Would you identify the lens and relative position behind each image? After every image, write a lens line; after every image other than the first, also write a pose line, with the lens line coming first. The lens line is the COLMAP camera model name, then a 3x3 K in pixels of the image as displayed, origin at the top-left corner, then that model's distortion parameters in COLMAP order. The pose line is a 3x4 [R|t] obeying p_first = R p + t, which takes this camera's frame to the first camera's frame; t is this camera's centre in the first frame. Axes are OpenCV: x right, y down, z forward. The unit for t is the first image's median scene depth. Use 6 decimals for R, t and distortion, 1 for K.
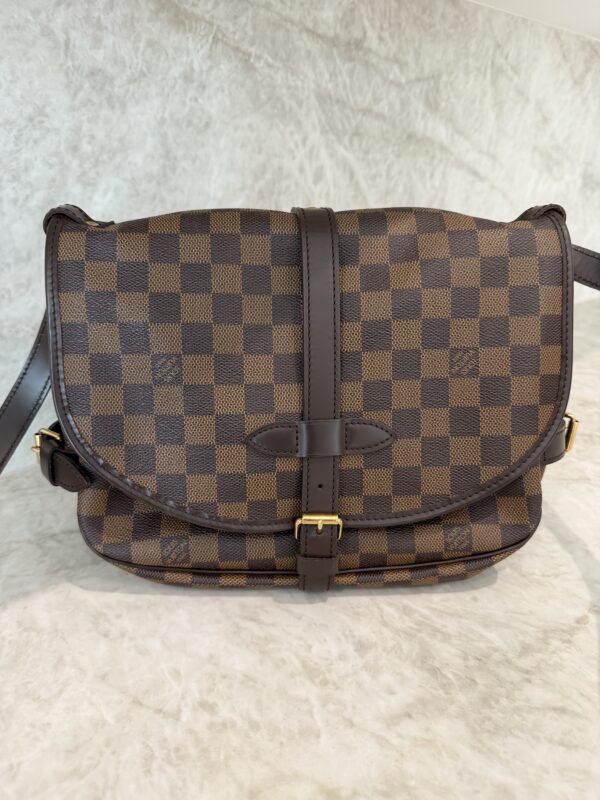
lens RADIAL K [[583.8, 0, 300.0], [0, 583.8, 400.0], [0, 0, 1]] dist [-0.028740, 0.000414]
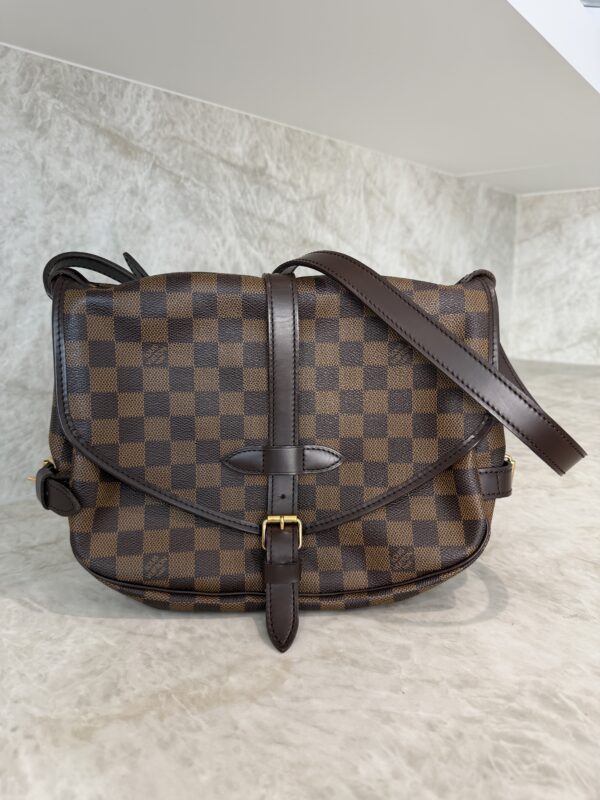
lens RADIAL K [[578.5, 0, 300.0], [0, 578.5, 400.0], [0, 0, 1]] dist [-0.027520, 0.003859]
pose [[0.985867, -0.035643, 0.163695, -0.051699], [0.063175, 0.984066, -0.166201, 0.126931], [-0.155163, 0.174194, 0.972410, -0.211638]]
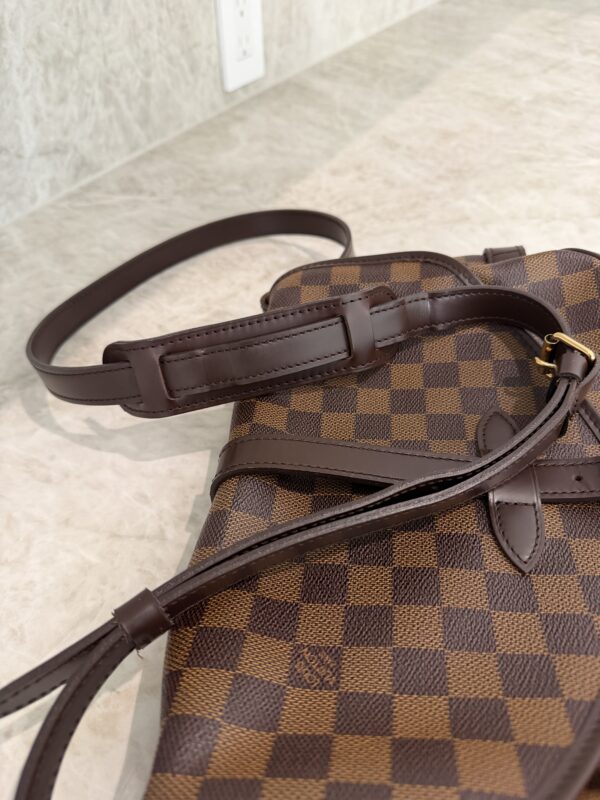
lens RADIAL K [[583.8, 0, 300.0], [0, 583.8, 400.0], [0, 0, 1]] dist [-0.028740, 0.000414]
pose [[0.944913, -0.228514, 0.234351, -0.084482], [0.115701, 0.902928, 0.413926, -0.028558], [-0.306190, -0.364010, 0.879628, 0.062615]]
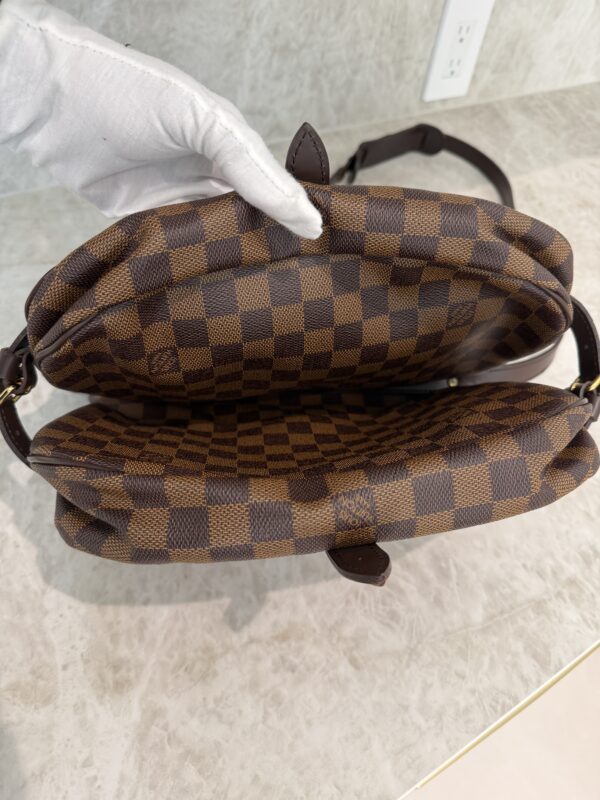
lens RADIAL K [[583.8, 0, 300.0], [0, 583.8, 400.0], [0, 0, 1]] dist [-0.028740, 0.000414]
pose [[0.980647, 0.194812, -0.019502, 0.078737], [-0.160857, 0.858474, 0.486977, -0.140980], [0.111611, -0.474415, 0.873197, -0.195055]]
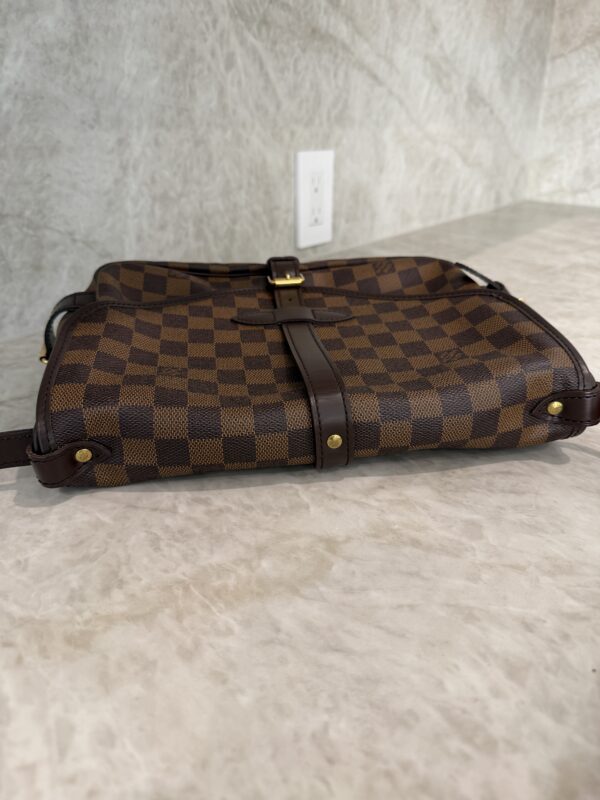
lens RADIAL K [[580.7, 0, 299.1], [0, 580.7, 400.2], [0, 0, 1]] dist [-0.019591, -0.008318]
pose [[0.981433, -0.072462, 0.177589, -0.080429], [0.058879, 0.995006, 0.080604, 0.137309], [-0.182543, -0.068651, 0.980798, -0.034828]]
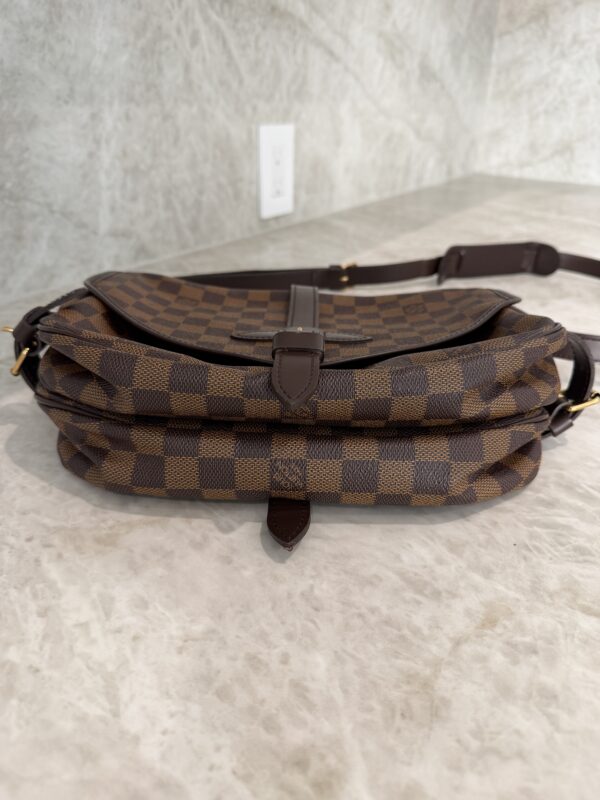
lens RADIAL K [[583.8, 0, 300.0], [0, 583.8, 400.0], [0, 0, 1]] dist [-0.028740, 0.000414]
pose [[0.964337, -0.101558, 0.244418, -0.121573], [0.071707, 0.989167, 0.128093, 0.156861], [-0.254779, -0.105998, 0.961172, -0.129193]]
